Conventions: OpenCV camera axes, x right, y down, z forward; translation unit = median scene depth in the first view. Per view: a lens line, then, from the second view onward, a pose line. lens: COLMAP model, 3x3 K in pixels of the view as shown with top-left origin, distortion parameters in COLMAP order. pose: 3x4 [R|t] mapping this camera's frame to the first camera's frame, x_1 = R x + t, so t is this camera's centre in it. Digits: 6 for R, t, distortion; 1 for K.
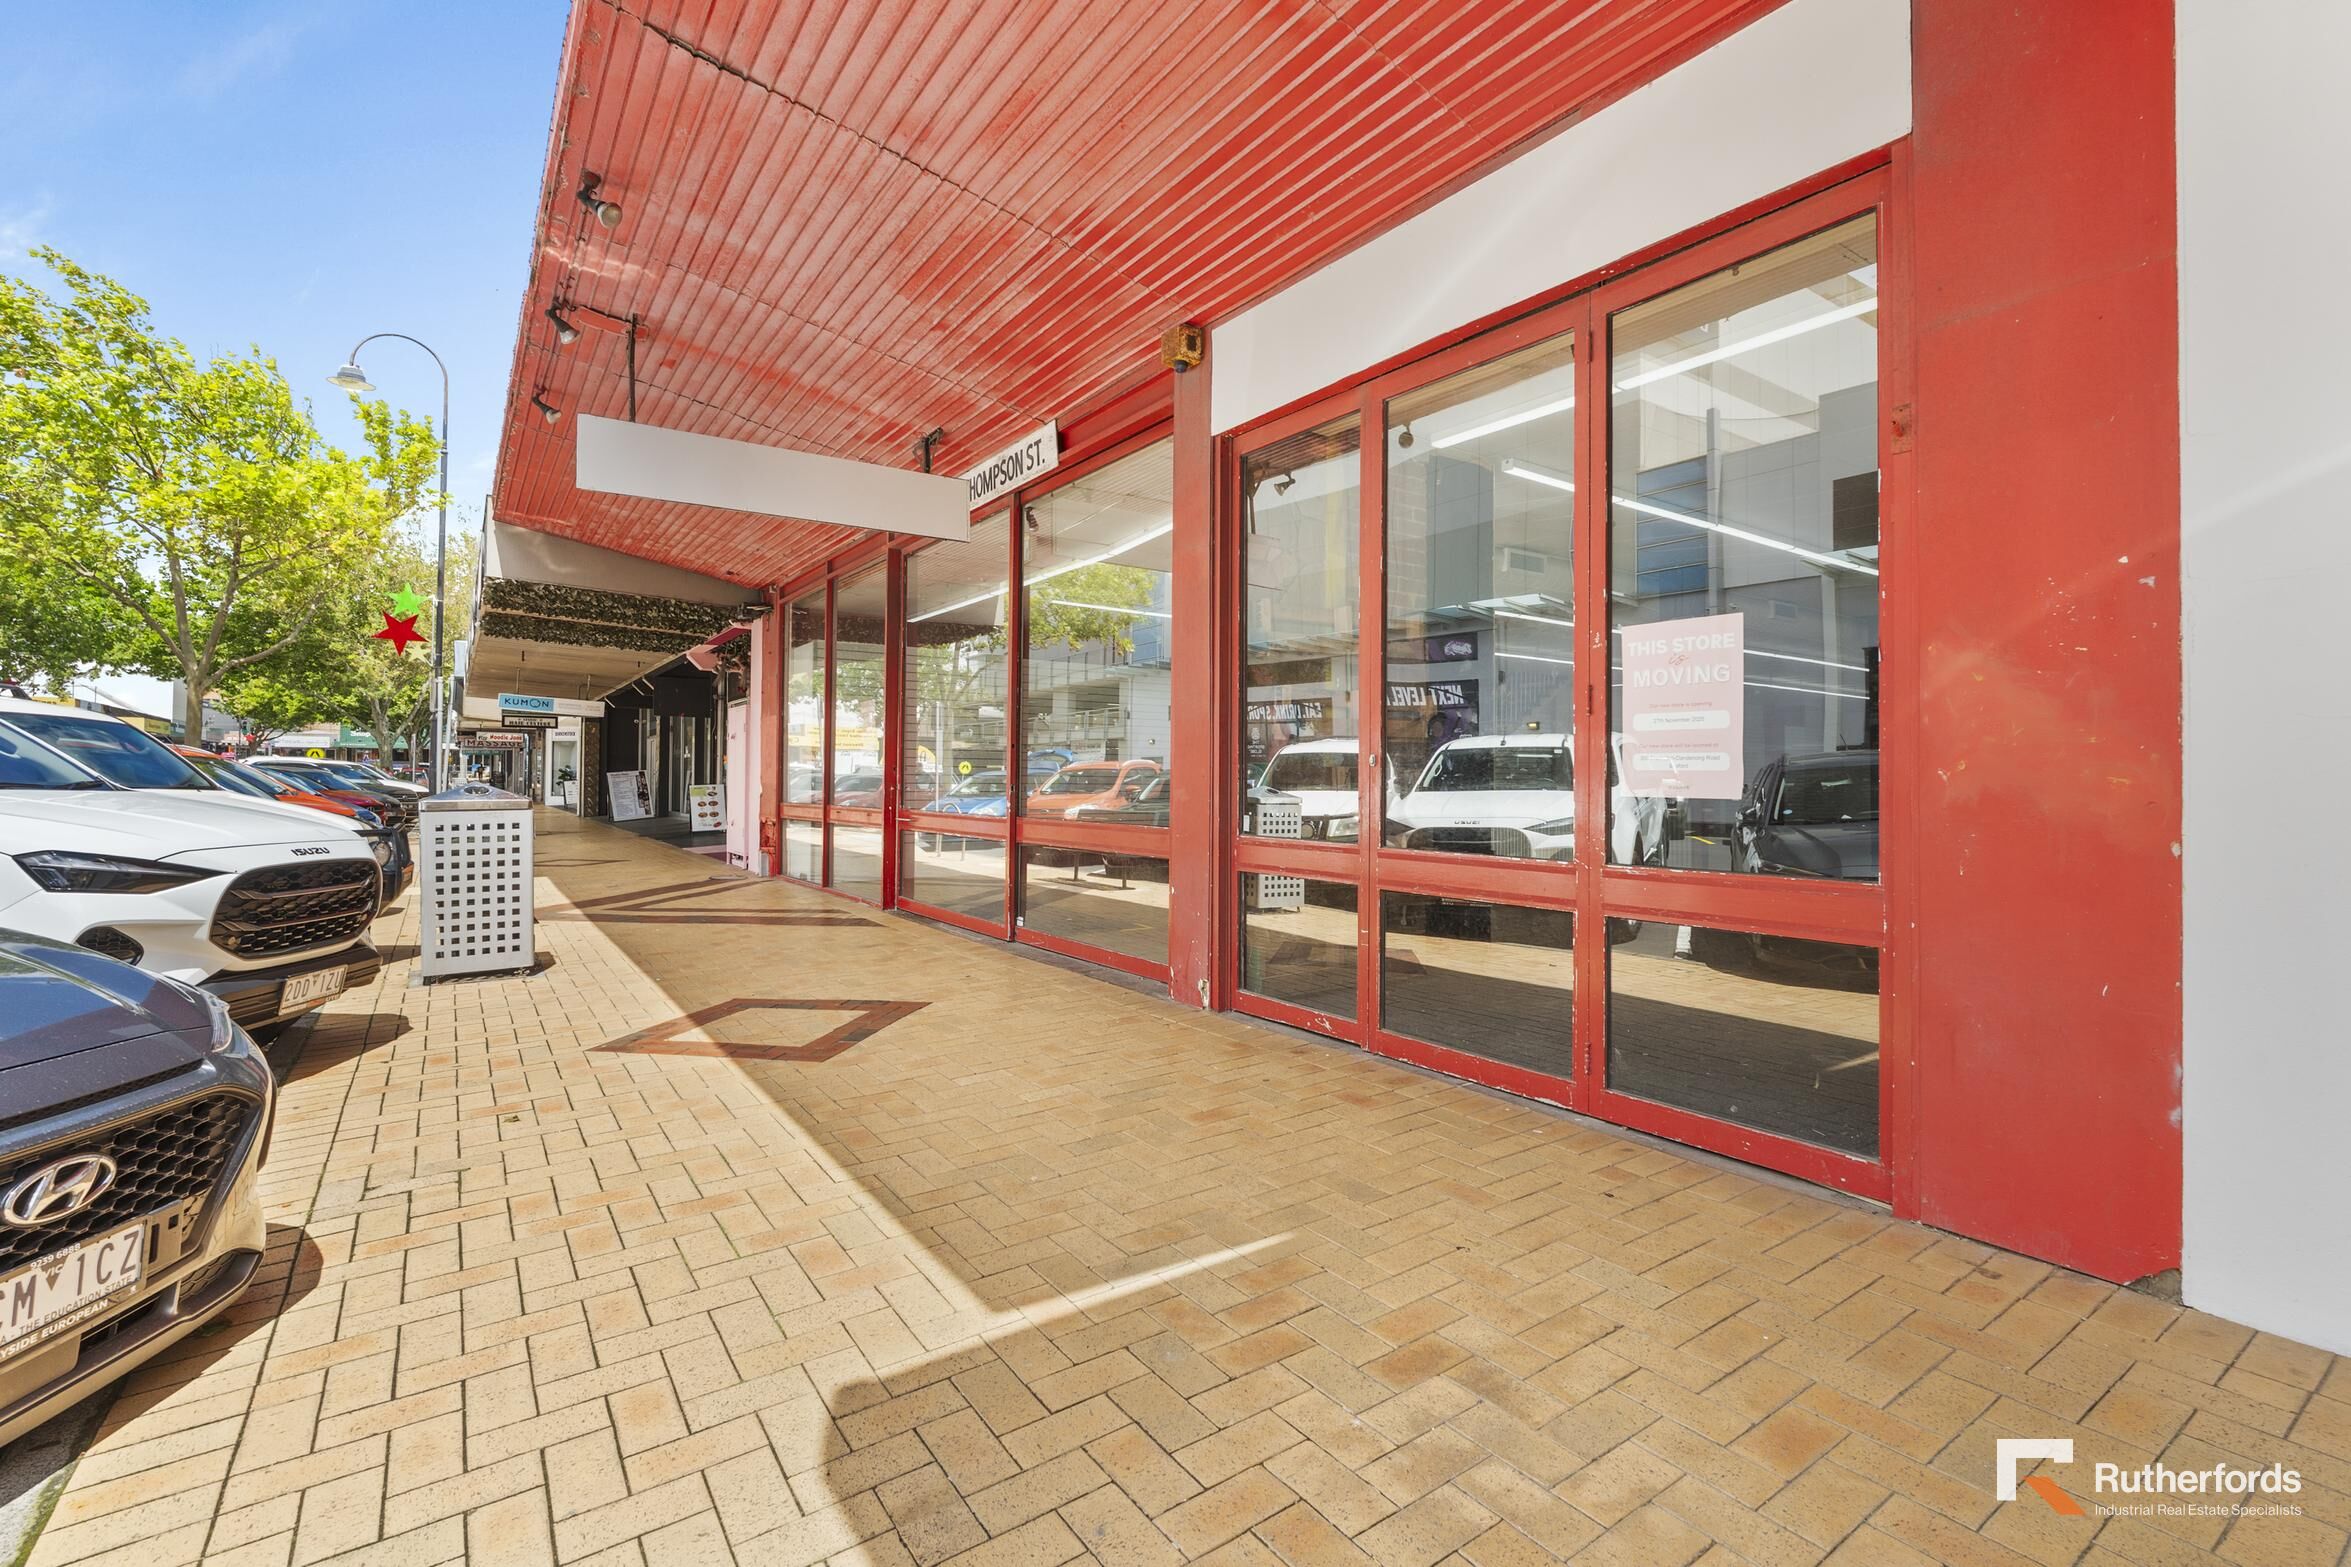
lens RADIAL K [[1023.0, 0, 1171.9], [0, 1023.0, 766.1], [0, 0, 1]] dist [-0.003880, 0.000638]
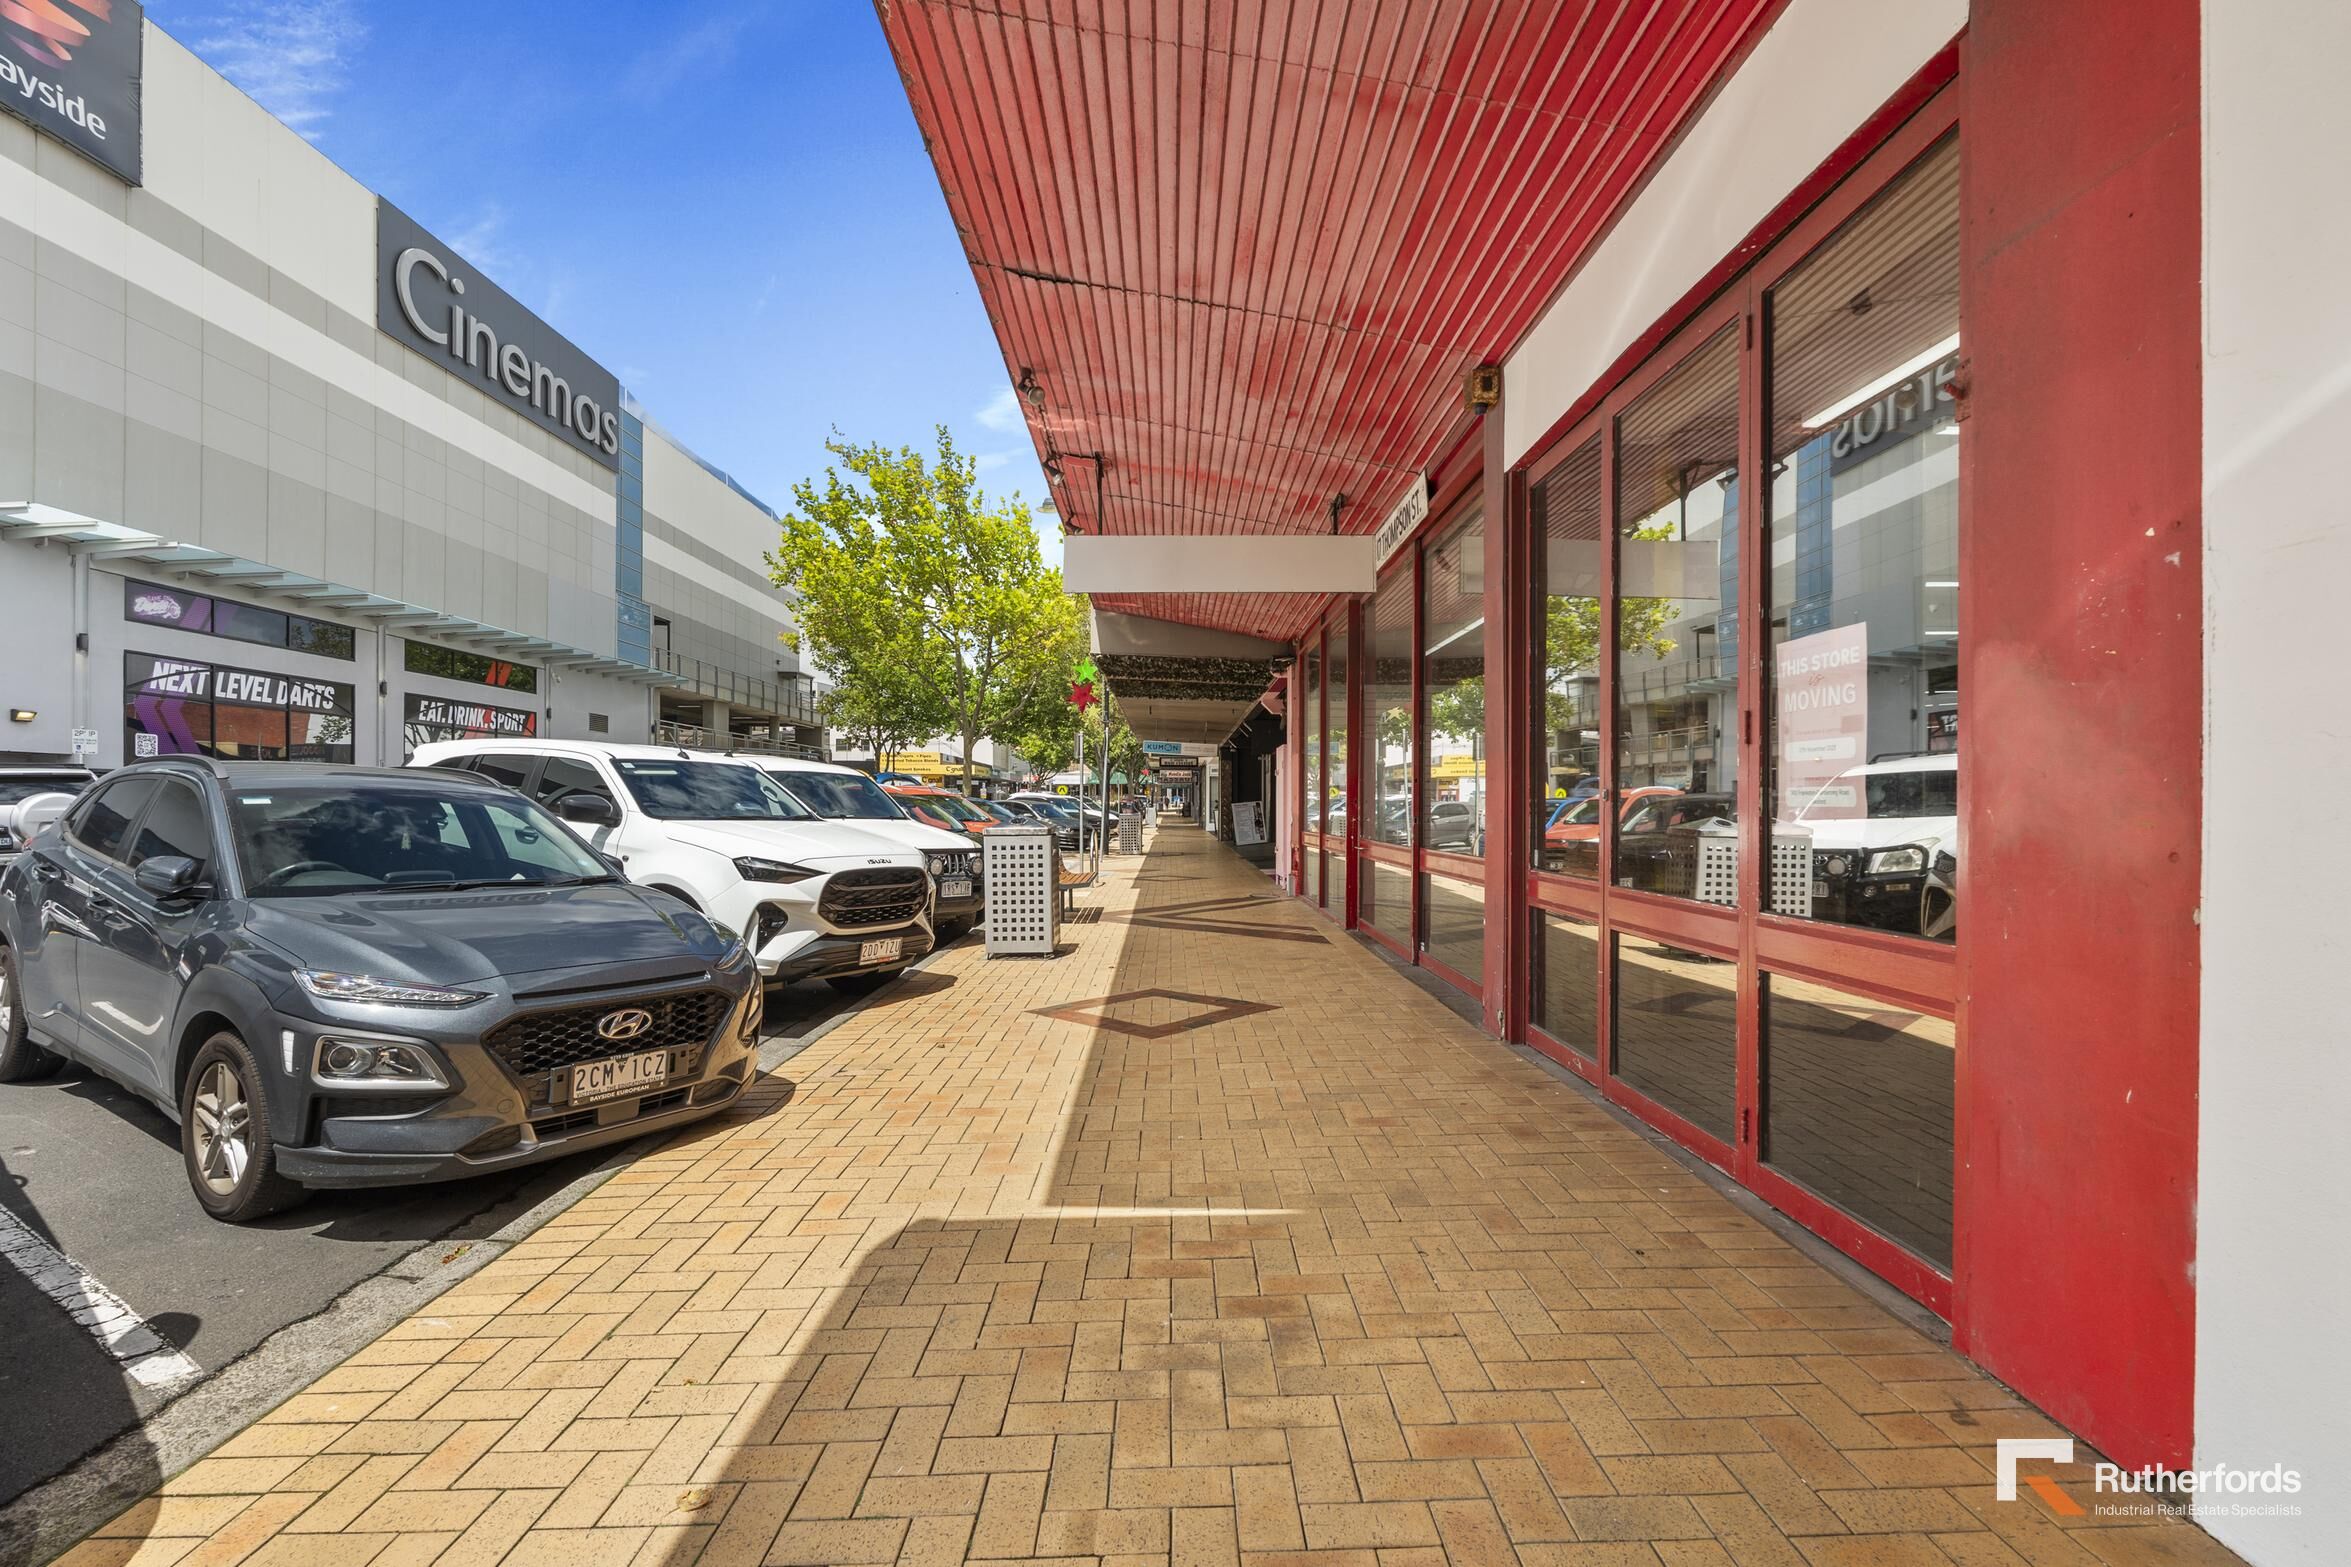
lens RADIAL K [[1023.0, 0, 1180.1], [0, 1023.0, 804.5], [0, 0, 1]] dist [-0.003880, 0.000638]
pose [[0.826421, -0.006158, -0.563019, 0.503065], [0.012162, 0.999902, 0.006915, -0.009538], [0.562921, -0.012562, 0.826415, -0.023059]]
